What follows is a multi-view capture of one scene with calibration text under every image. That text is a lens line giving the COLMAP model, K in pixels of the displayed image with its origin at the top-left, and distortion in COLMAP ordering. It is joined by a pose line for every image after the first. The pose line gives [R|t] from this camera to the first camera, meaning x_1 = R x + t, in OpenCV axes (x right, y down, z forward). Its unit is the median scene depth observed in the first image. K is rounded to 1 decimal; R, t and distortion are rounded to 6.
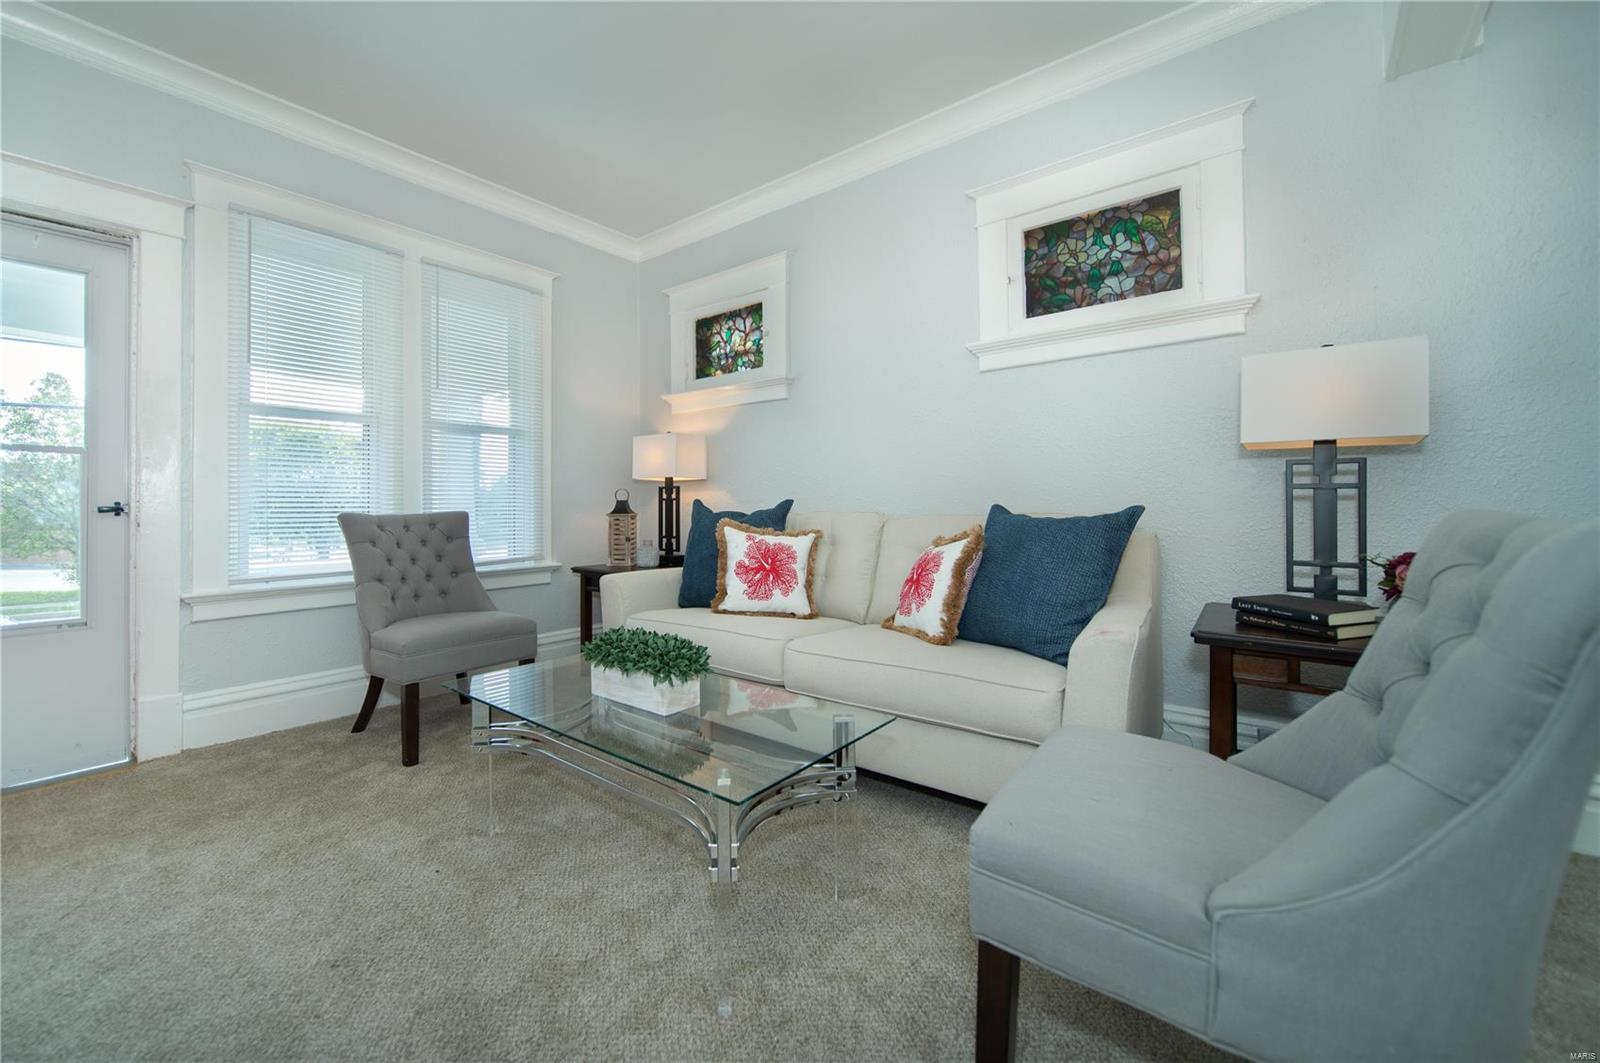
lens RADIAL K [[634.9, 0, 798.4], [0, 634.9, 503.7], [0, 0, 1]] dist [-0.000325, -0.000068]
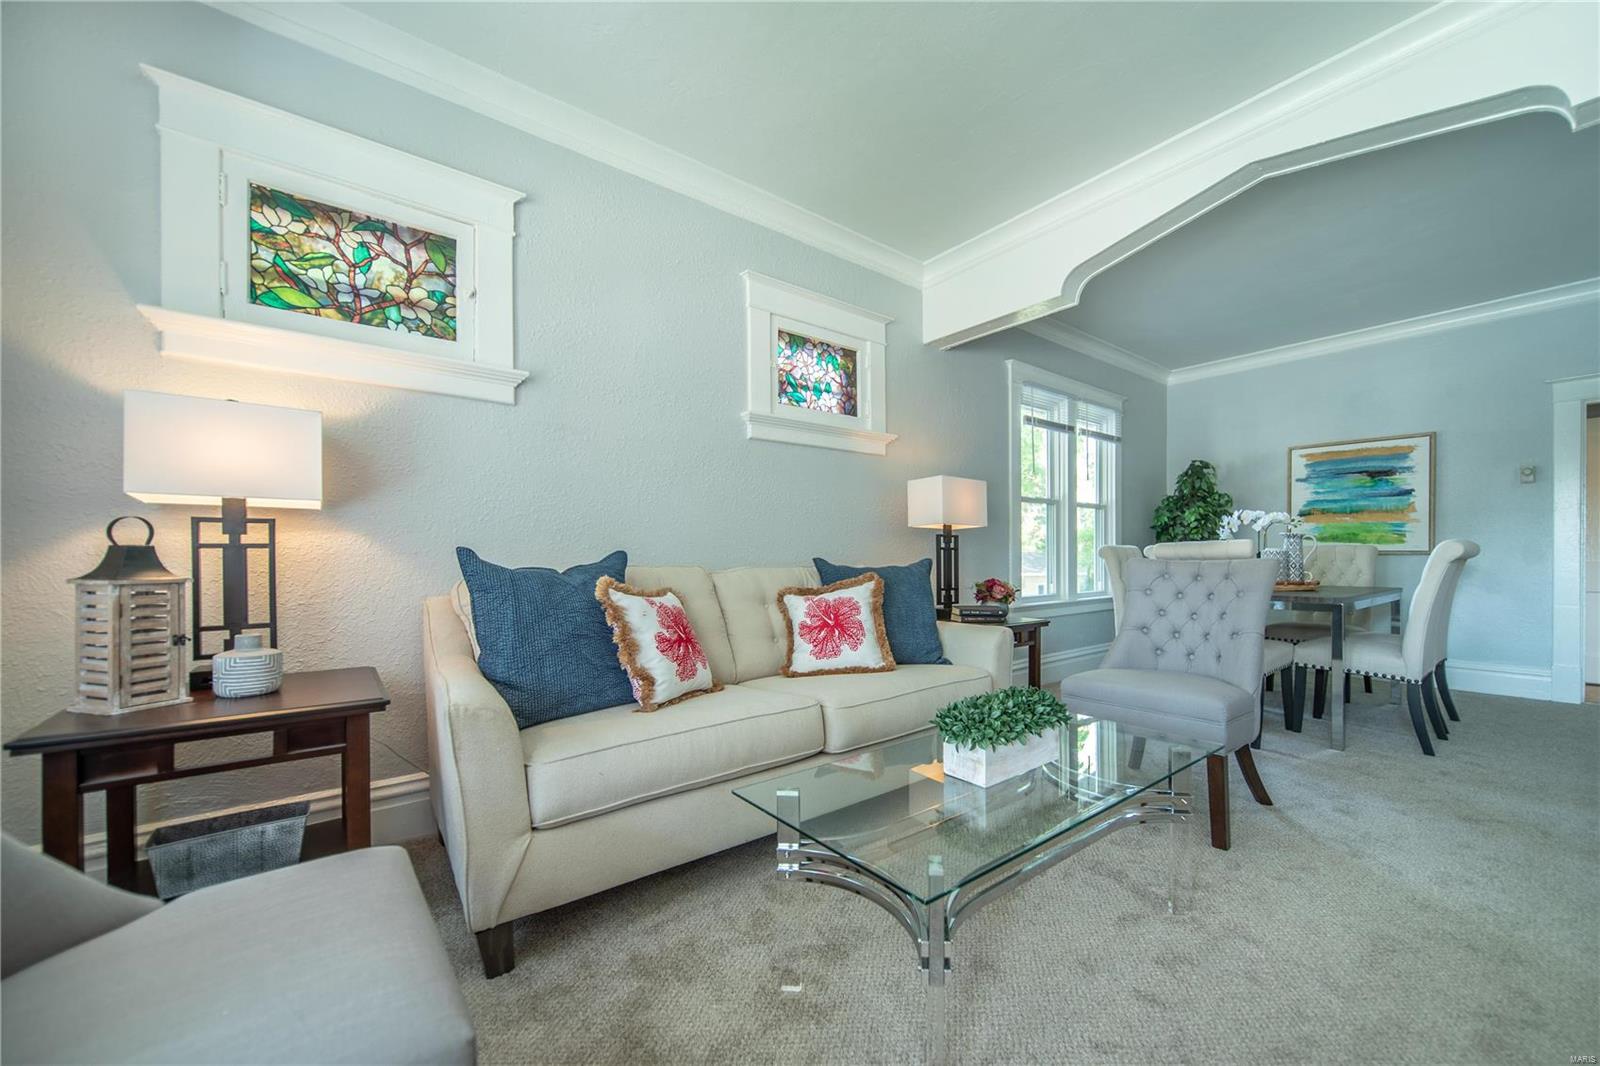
lens RADIAL K [[636.6, 0, 802.8], [0, 636.6, 563.6], [0, 0, 1]] dist [-0.000144, -0.000390]
pose [[0.216392, -0.003256, 0.976301, -0.857622], [0.002335, 0.999993, 0.002818, 0.009033], [-0.976304, 0.001670, 0.216398, 0.741197]]
